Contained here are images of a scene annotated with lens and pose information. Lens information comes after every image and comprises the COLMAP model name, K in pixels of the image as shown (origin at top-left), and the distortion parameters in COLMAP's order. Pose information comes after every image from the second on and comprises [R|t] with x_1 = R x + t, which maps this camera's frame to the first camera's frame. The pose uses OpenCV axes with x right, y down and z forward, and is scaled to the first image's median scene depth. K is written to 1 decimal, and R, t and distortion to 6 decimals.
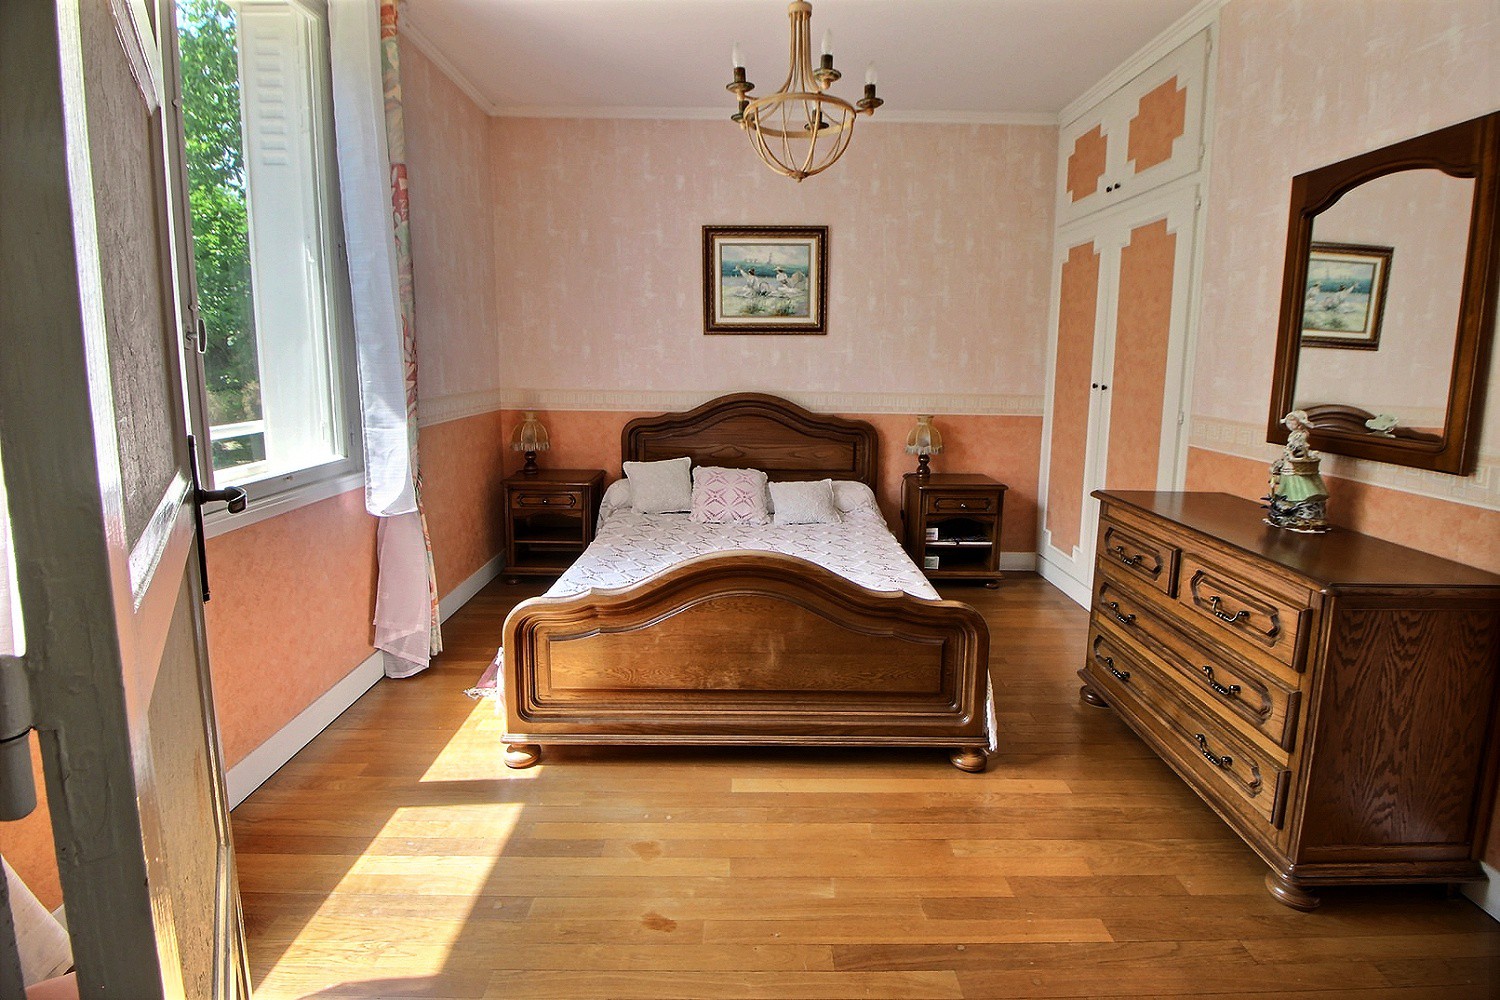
lens RADIAL K [[691.2, 0, 751.9], [0, 691.2, 447.0], [0, 0, 1]] dist [0.000287, 0.000041]
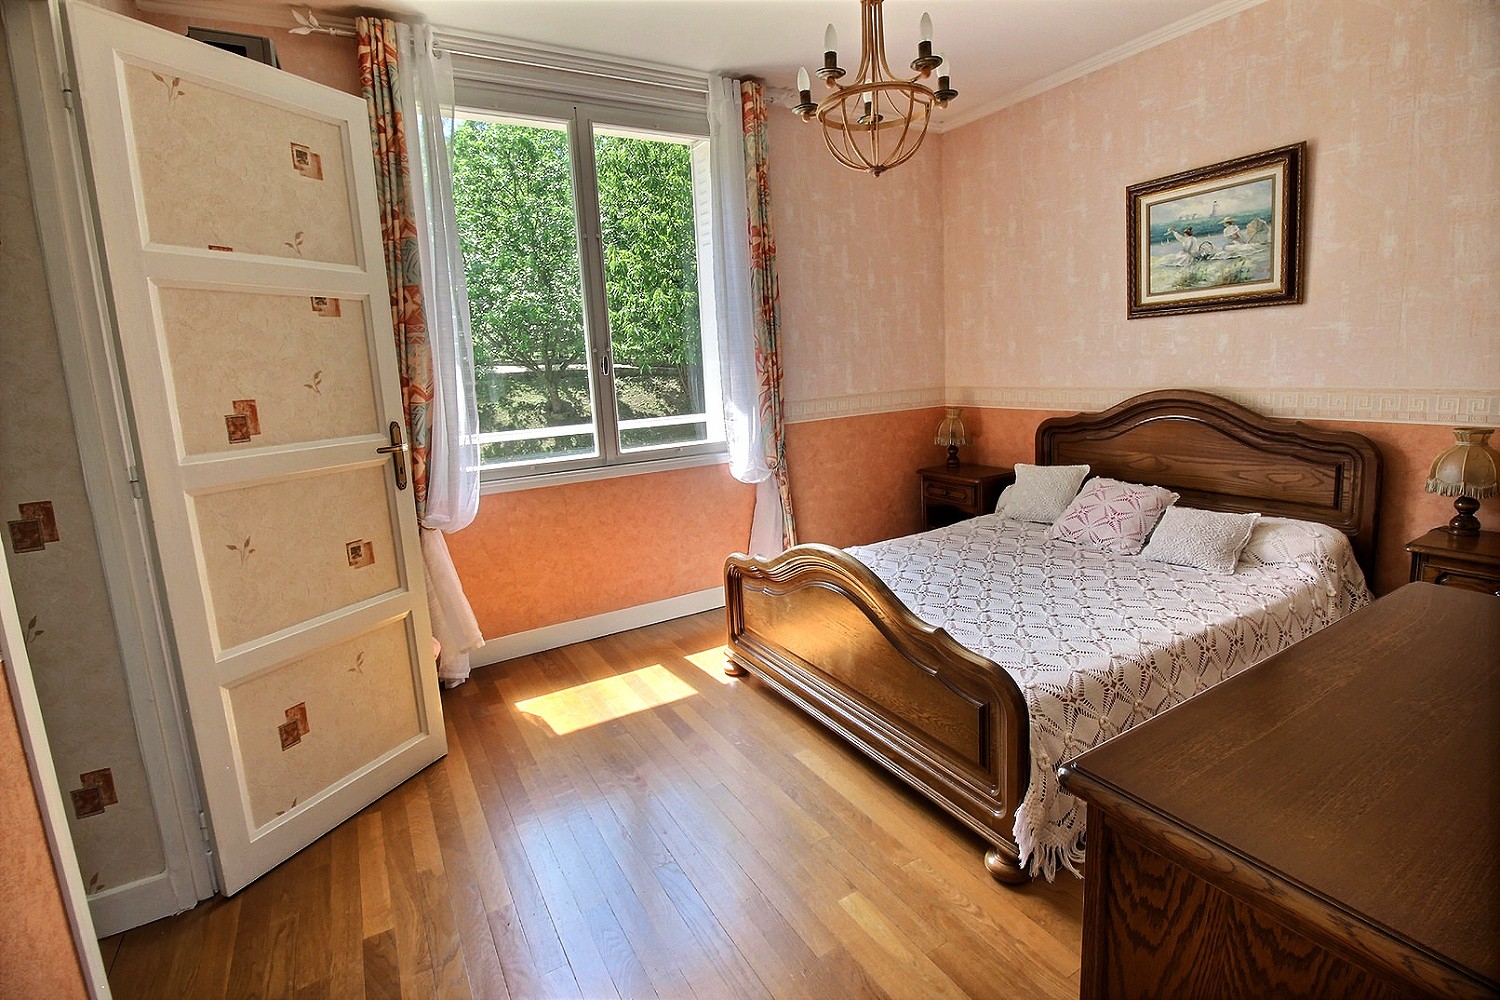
lens RADIAL K [[699.0, 0, 751.4], [0, 699.0, 471.2], [0, 0, 1]] dist [0.016234, -0.020158]
pose [[0.499612, 0.097005, -0.860801, 0.452417], [-0.054936, 0.995258, 0.080272, -0.024454], [0.864505, 0.007185, 0.502572, 0.190587]]
